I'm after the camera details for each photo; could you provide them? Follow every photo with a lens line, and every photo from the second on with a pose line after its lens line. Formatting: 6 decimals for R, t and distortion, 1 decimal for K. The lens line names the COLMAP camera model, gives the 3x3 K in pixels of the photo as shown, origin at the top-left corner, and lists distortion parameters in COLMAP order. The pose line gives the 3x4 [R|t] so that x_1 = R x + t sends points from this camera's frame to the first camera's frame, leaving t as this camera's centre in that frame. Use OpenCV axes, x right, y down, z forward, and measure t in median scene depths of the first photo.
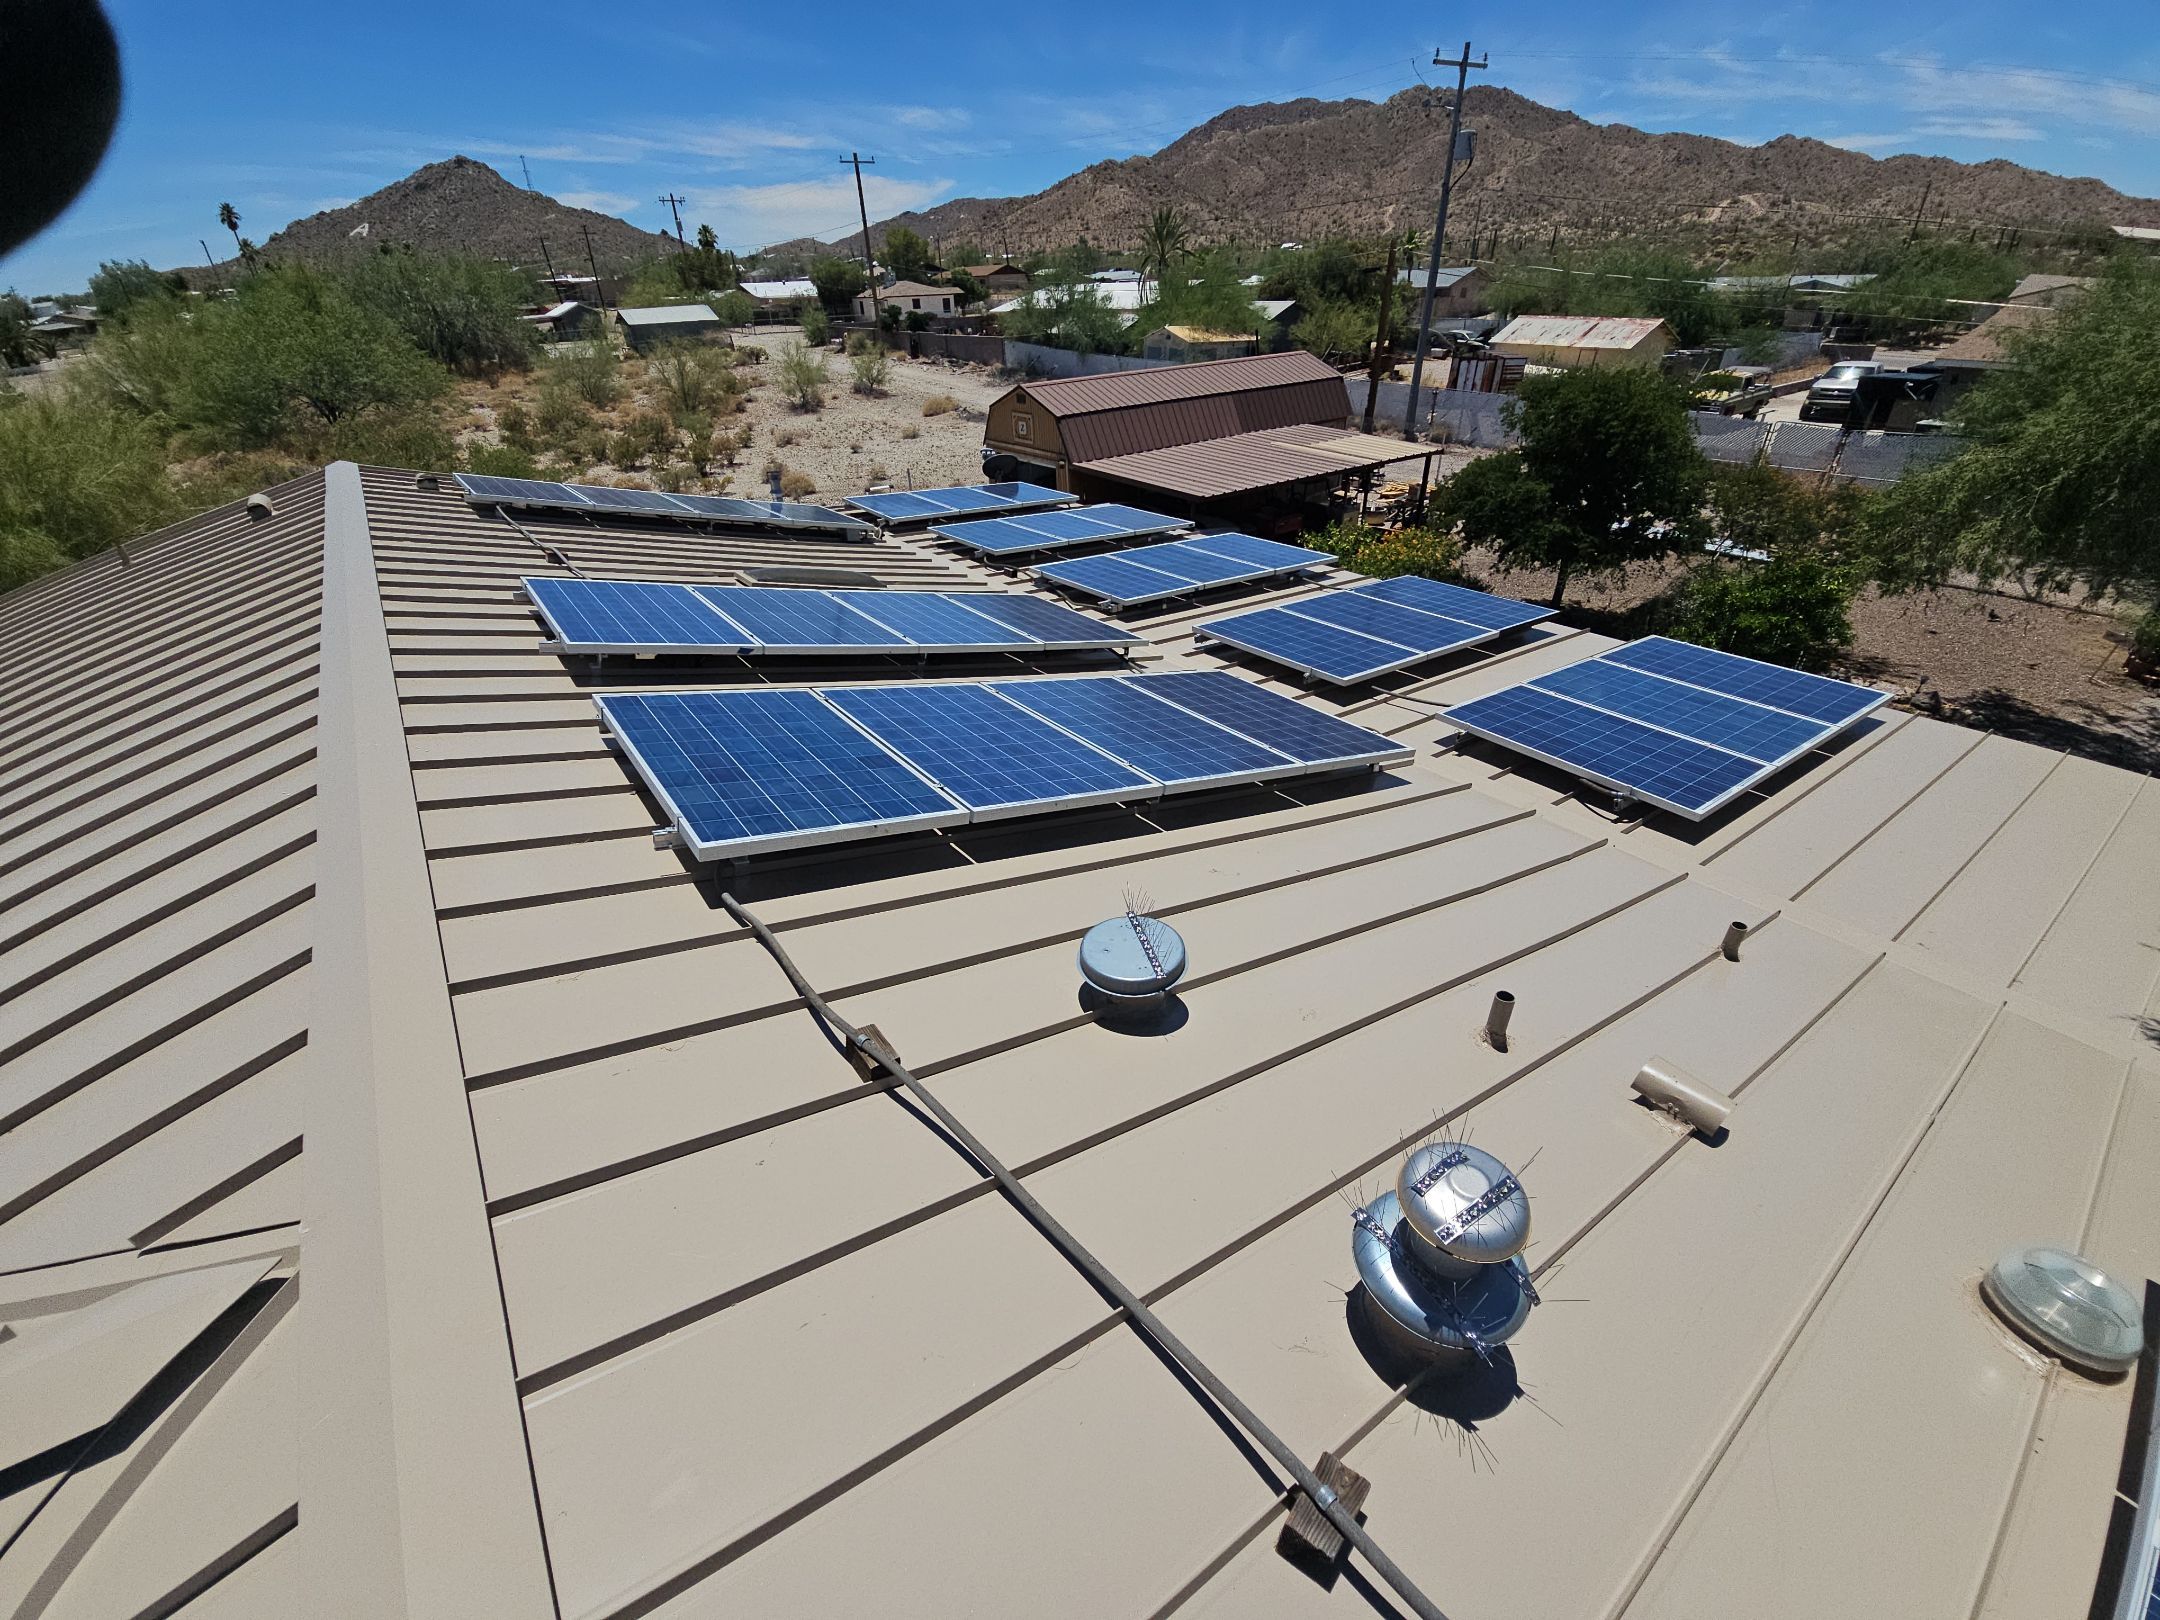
lens RADIAL K [[883.3, 0, 1075.7], [0, 883.3, 823.7], [0, 0, 1]] dist [-0.002266, 0.000295]
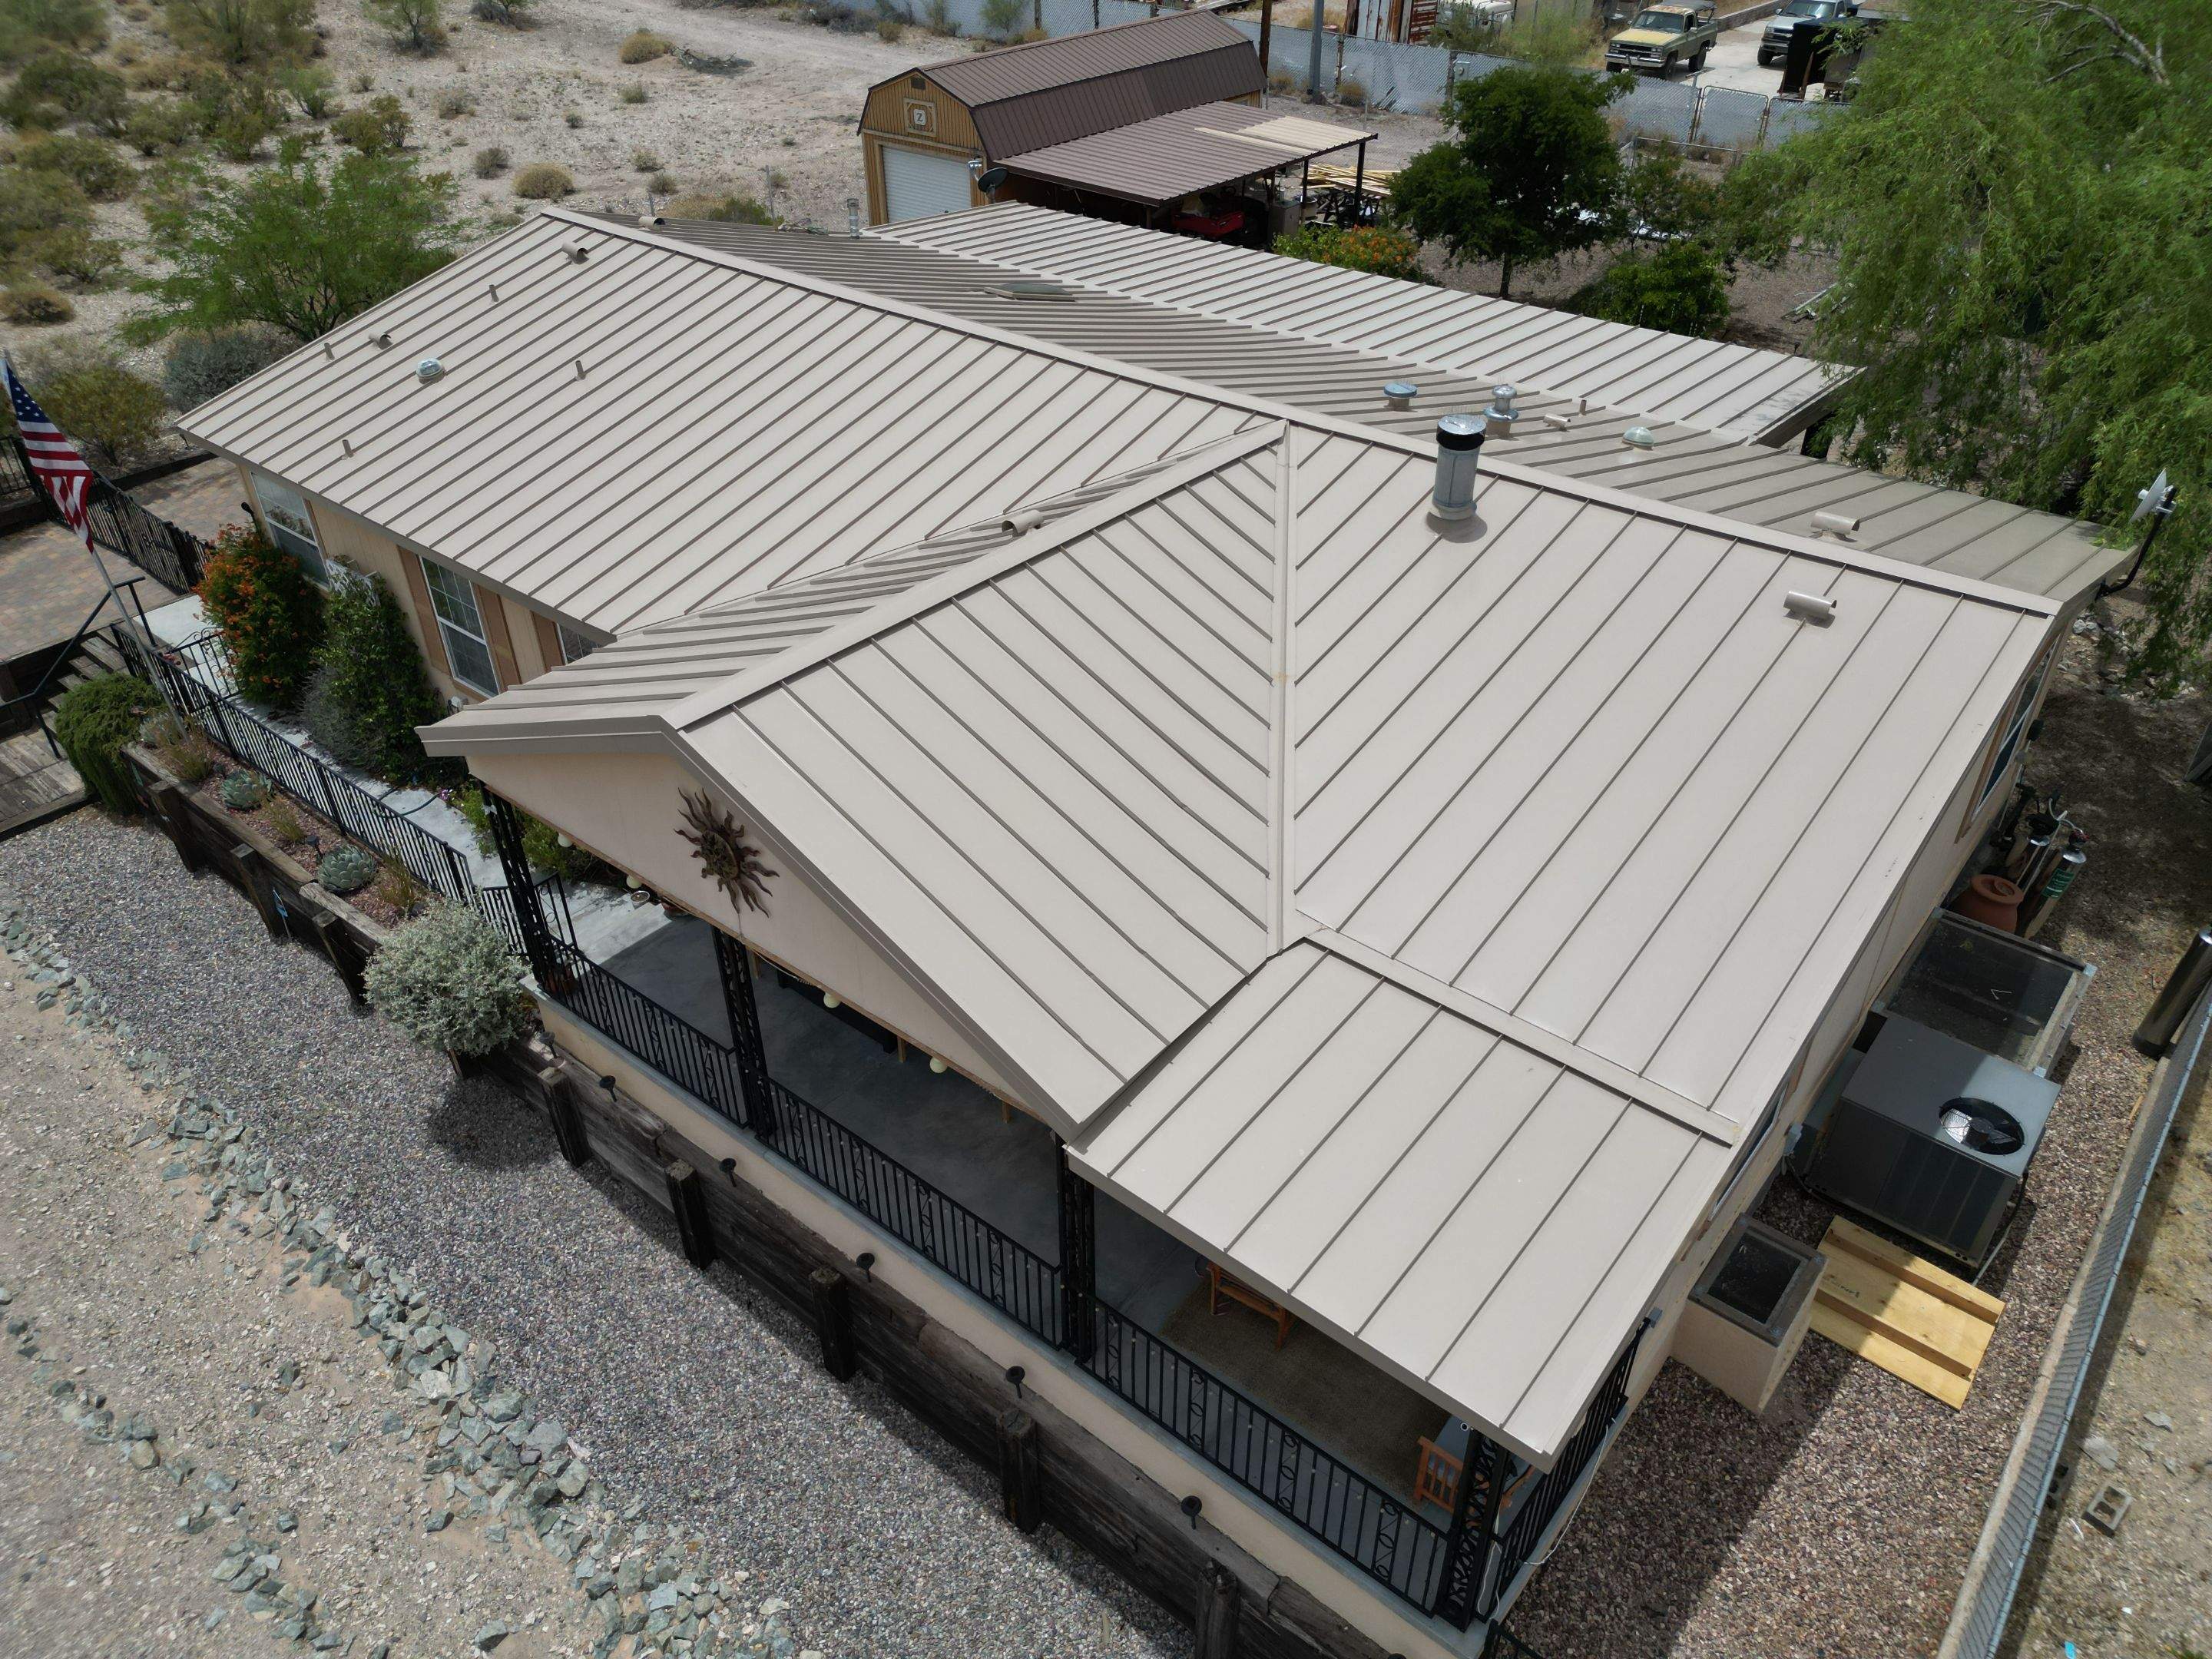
lens RADIAL K [[1558.8, 0, 1100.6], [0, 1558.8, 822.5], [0, 0, 1]] dist [0.045402, -0.036485]
pose [[0.967746, -0.116298, 0.223480, -0.162890], [0.104882, 0.992529, 0.062330, 0.082190], [-0.229059, -0.036880, 0.972714, -0.290215]]
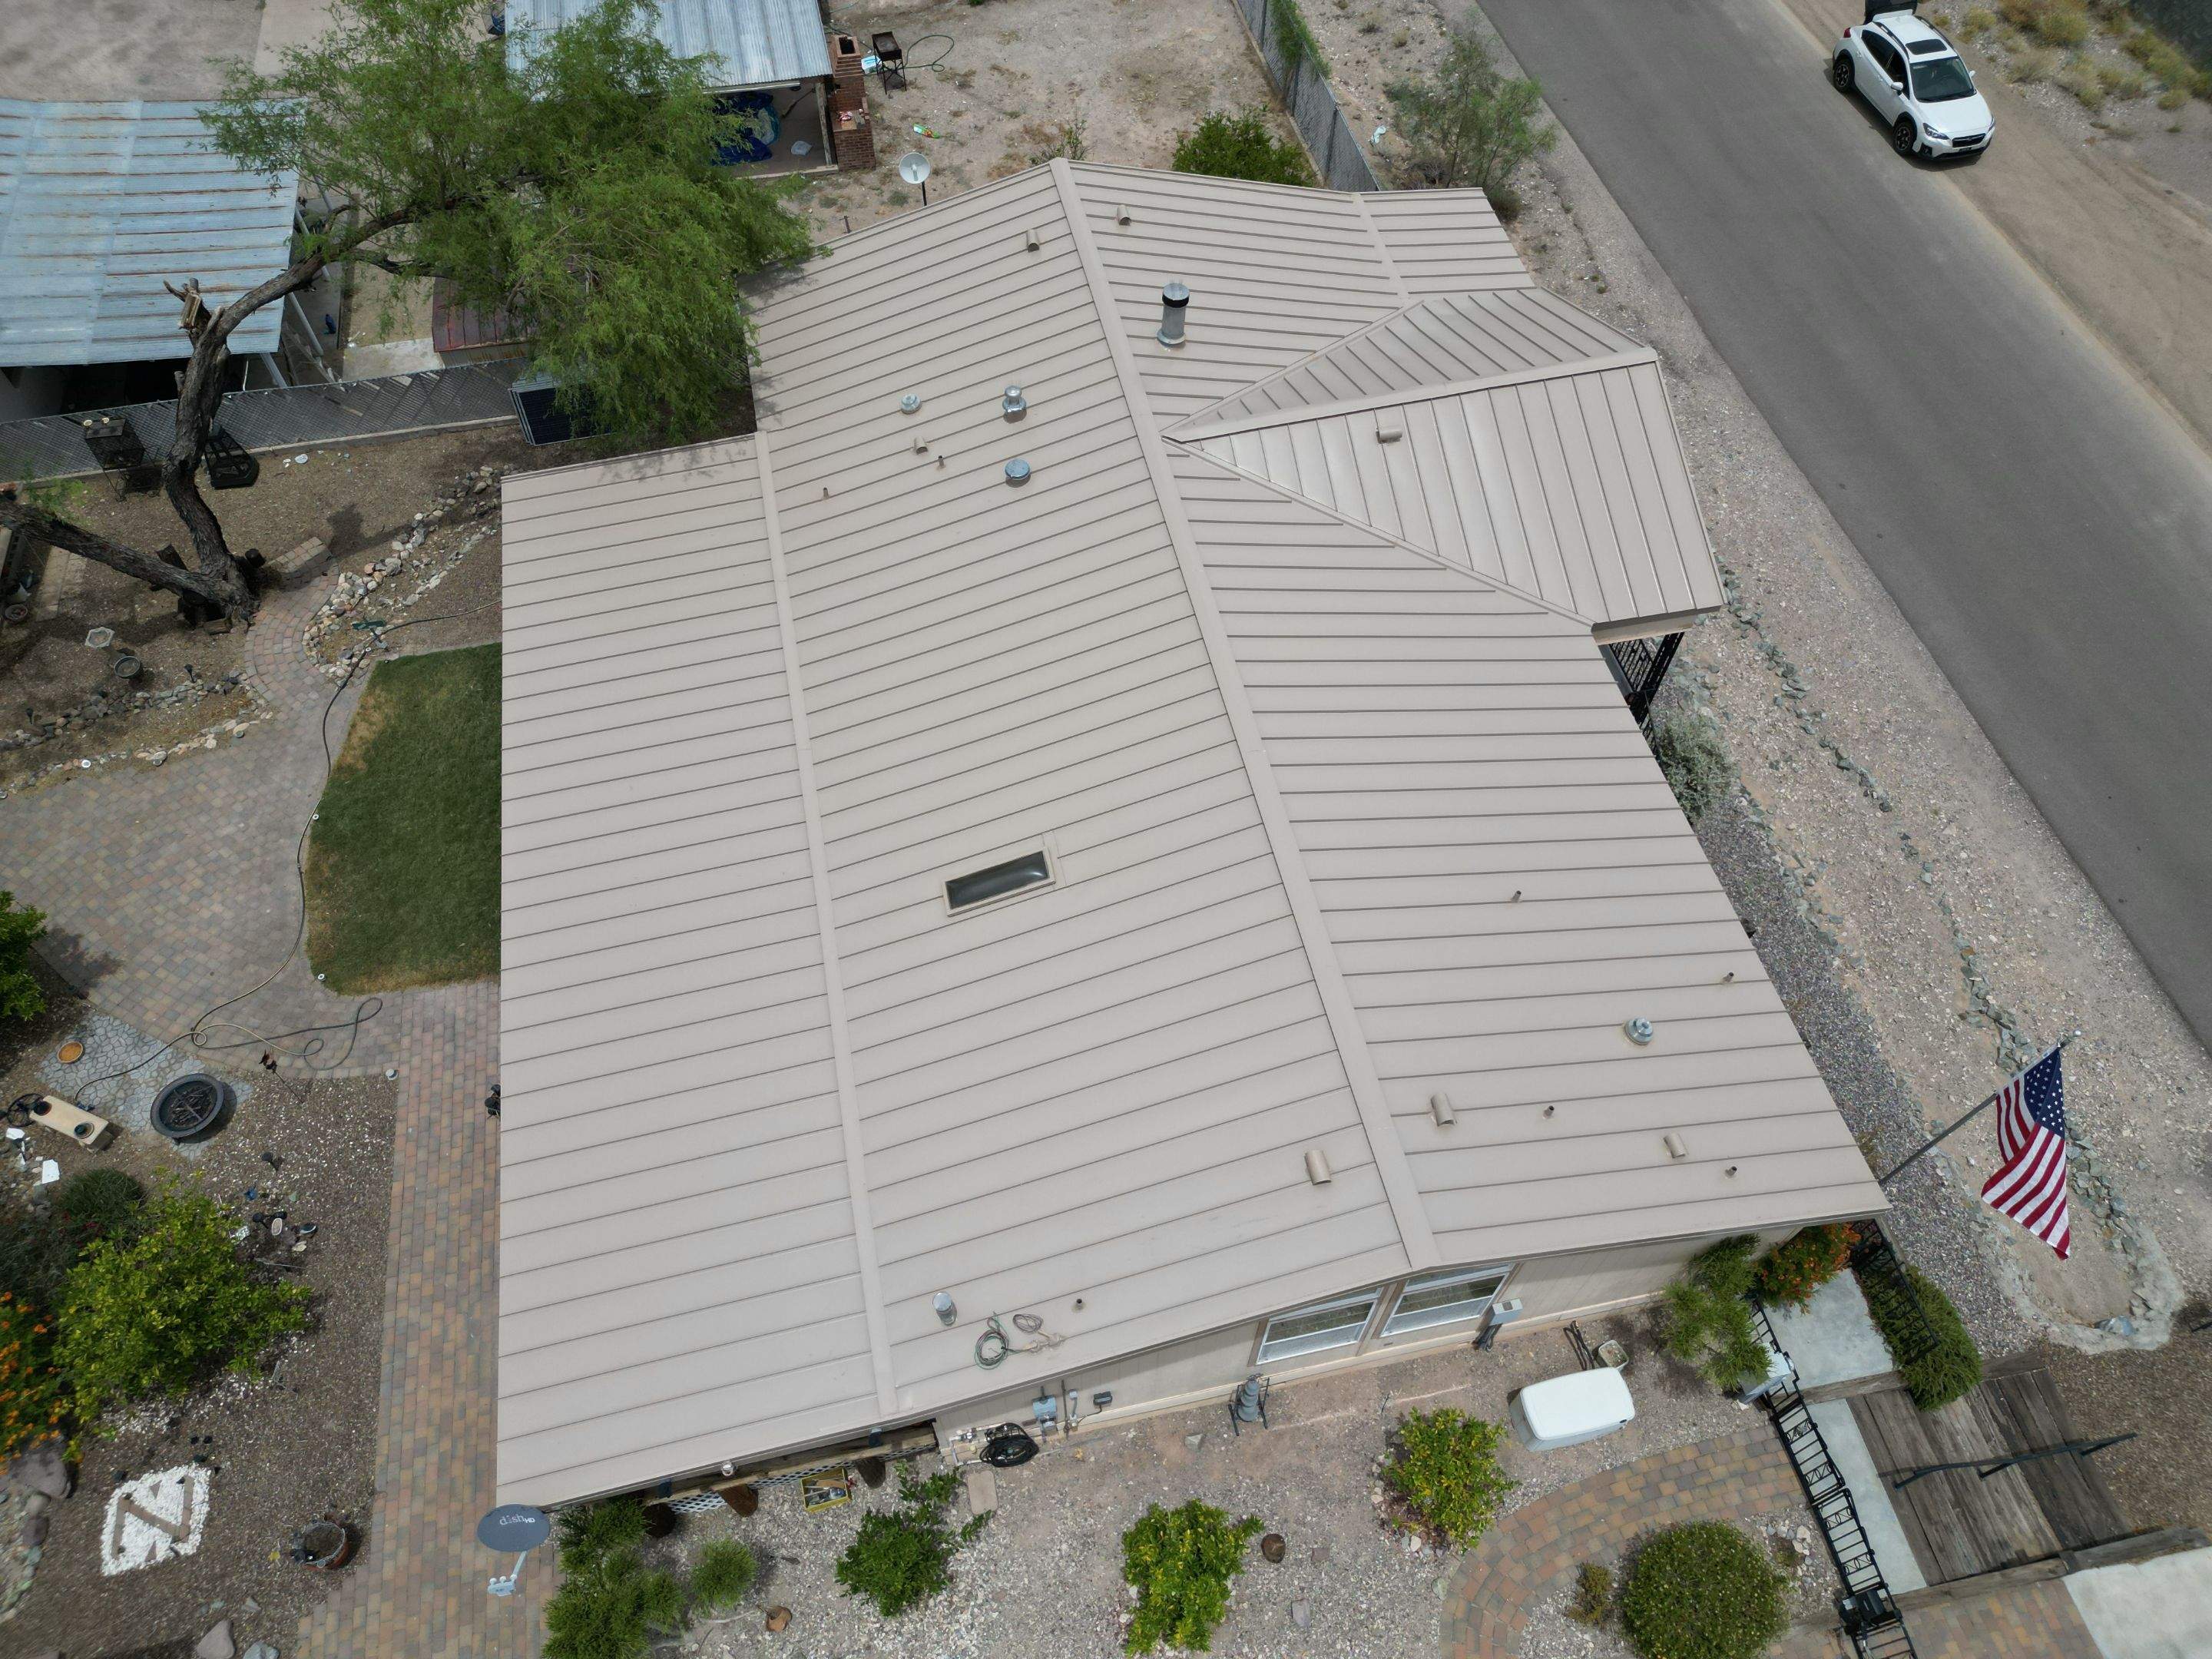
lens RADIAL K [[1558.8, 0, 1111.3], [0, 1558.8, 835.6], [0, 0, 1]] dist [0.045402, -0.036485]
pose [[-0.913495, -0.312879, 0.260063, -0.195047], [0.243795, 0.090781, 0.965569, -0.461842], [-0.325715, 0.945445, -0.006650, 0.171405]]
